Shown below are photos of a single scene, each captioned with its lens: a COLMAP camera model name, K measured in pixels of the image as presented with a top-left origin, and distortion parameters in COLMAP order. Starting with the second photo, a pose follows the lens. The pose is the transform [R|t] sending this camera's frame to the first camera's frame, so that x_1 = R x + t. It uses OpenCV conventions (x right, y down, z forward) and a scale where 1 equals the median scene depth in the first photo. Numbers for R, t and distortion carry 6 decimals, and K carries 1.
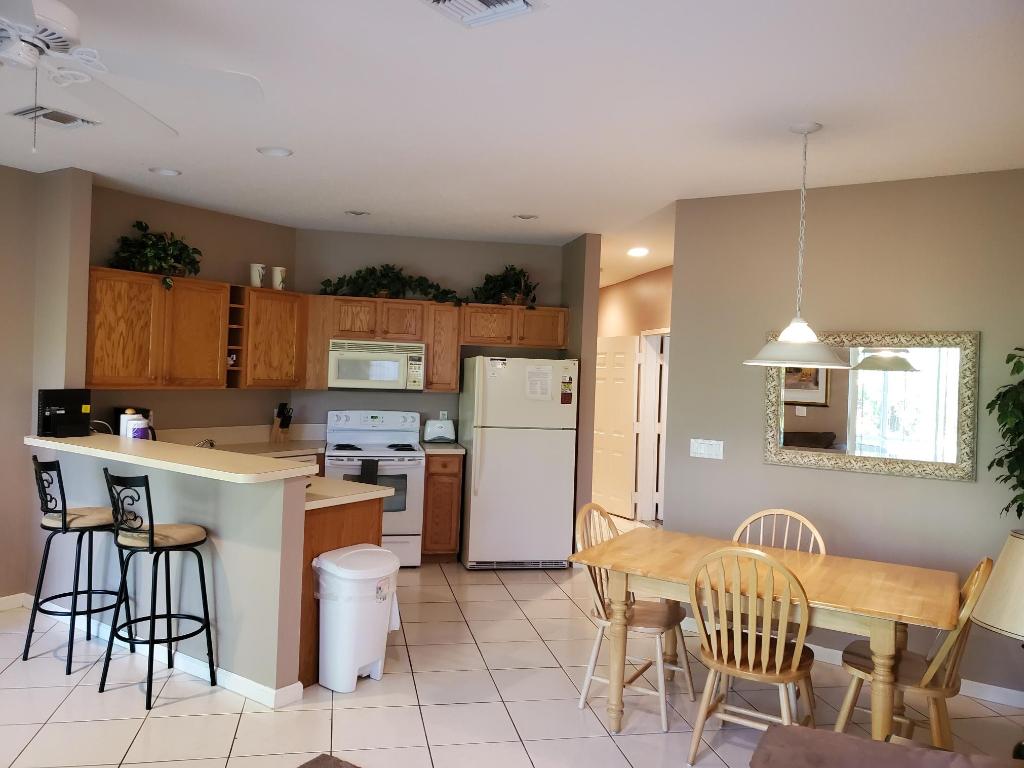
lens RADIAL K [[792.9, 0, 512.3], [0, 792.9, 381.0], [0, 0, 1]] dist [0.004066, -0.001864]
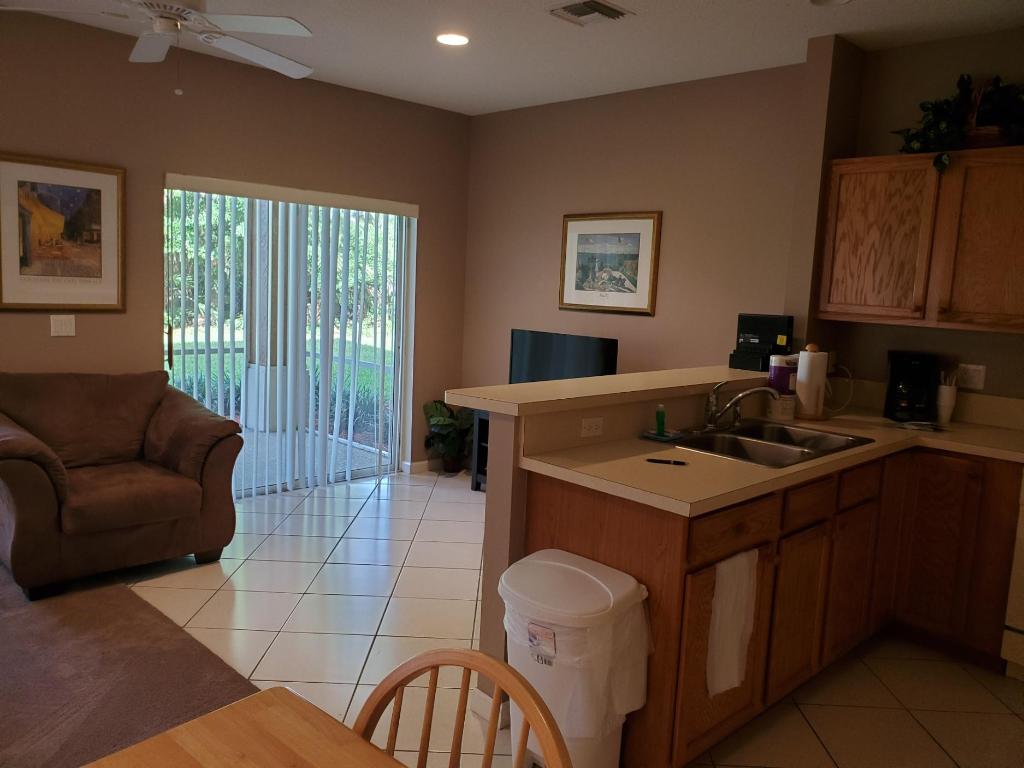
lens RADIAL K [[792.9, 0, 513.5], [0, 792.9, 387.2], [0, 0, 1]] dist [0.004066, -0.001864]
pose [[-0.196301, 0.104816, -0.974925, 0.300815], [-0.054906, 0.991535, 0.117657, 0.001841], [0.979005, 0.076626, -0.188884, 0.826790]]
